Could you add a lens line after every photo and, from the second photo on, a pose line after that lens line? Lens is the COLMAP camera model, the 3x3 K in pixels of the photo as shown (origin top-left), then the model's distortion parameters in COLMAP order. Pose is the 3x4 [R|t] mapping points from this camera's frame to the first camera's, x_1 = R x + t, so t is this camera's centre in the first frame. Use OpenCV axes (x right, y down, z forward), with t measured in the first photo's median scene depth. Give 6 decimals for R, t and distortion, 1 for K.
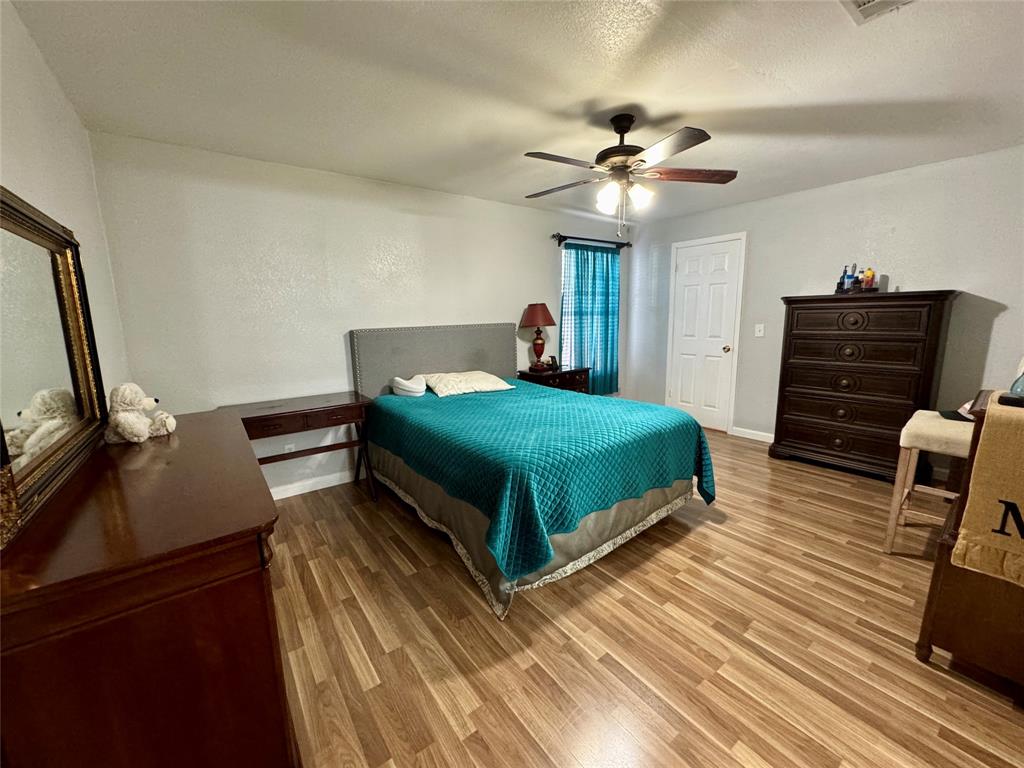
lens RADIAL K [[407.4, 0, 514.5], [0, 407.4, 383.6], [0, 0, 1]] dist [-0.003599, 0.000453]
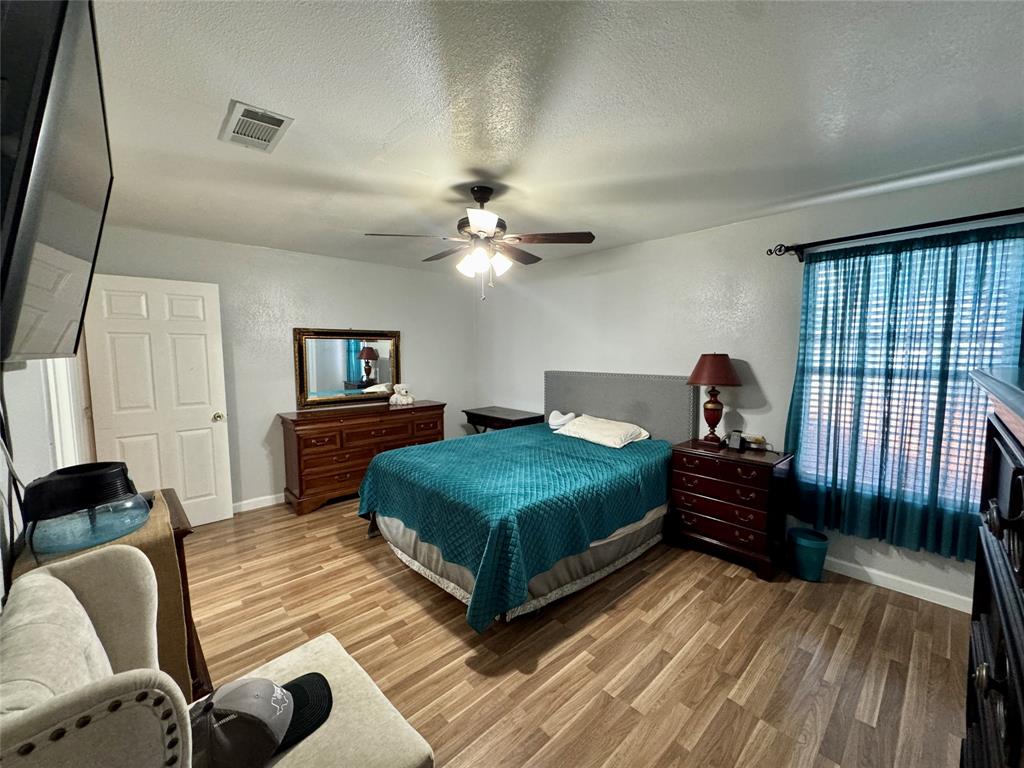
lens RADIAL K [[407.4, 0, 509.7], [0, 407.4, 384.2], [0, 0, 1]] dist [-0.003599, 0.000453]
pose [[0.095603, 0.100272, -0.990356, 1.103068], [-0.169625, 0.982003, 0.083051, -0.209829], [0.980861, 0.160049, 0.110891, 0.842090]]
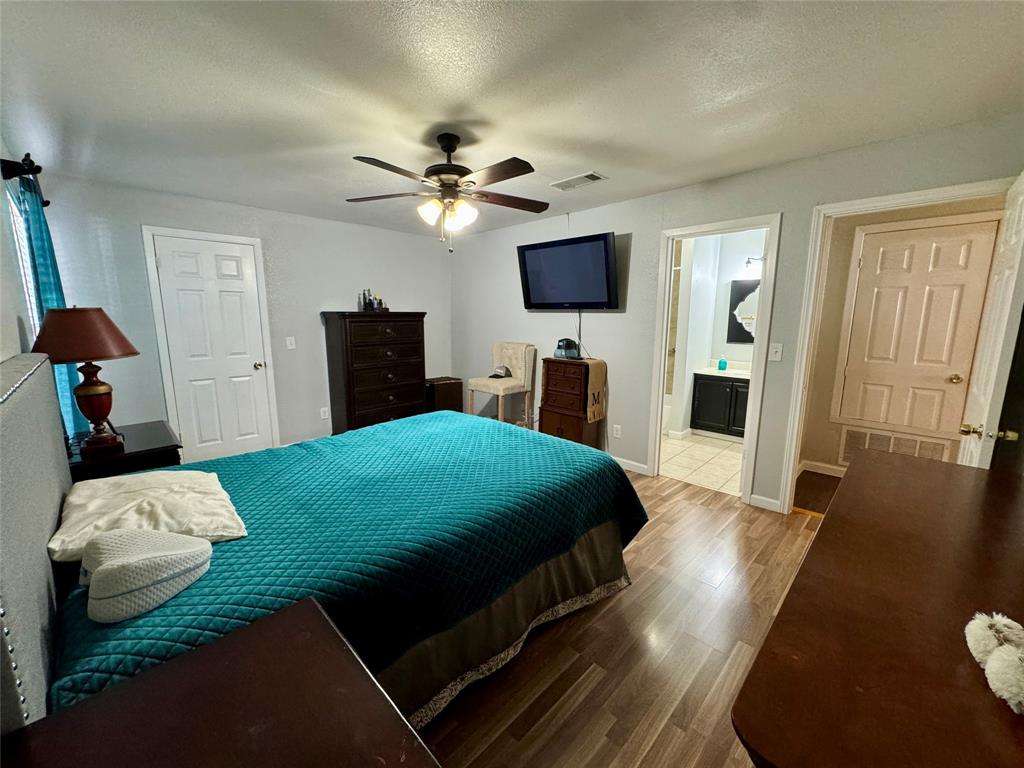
lens RADIAL K [[407.4, 0, 512.4], [0, 407.4, 382.7], [0, 0, 1]] dist [-0.003599, 0.000453]
pose [[-0.139616, -0.142813, 0.979853, -0.689334], [0.170018, 0.971392, 0.165805, -0.160163], [-0.975501, 0.189741, -0.111341, 0.873605]]
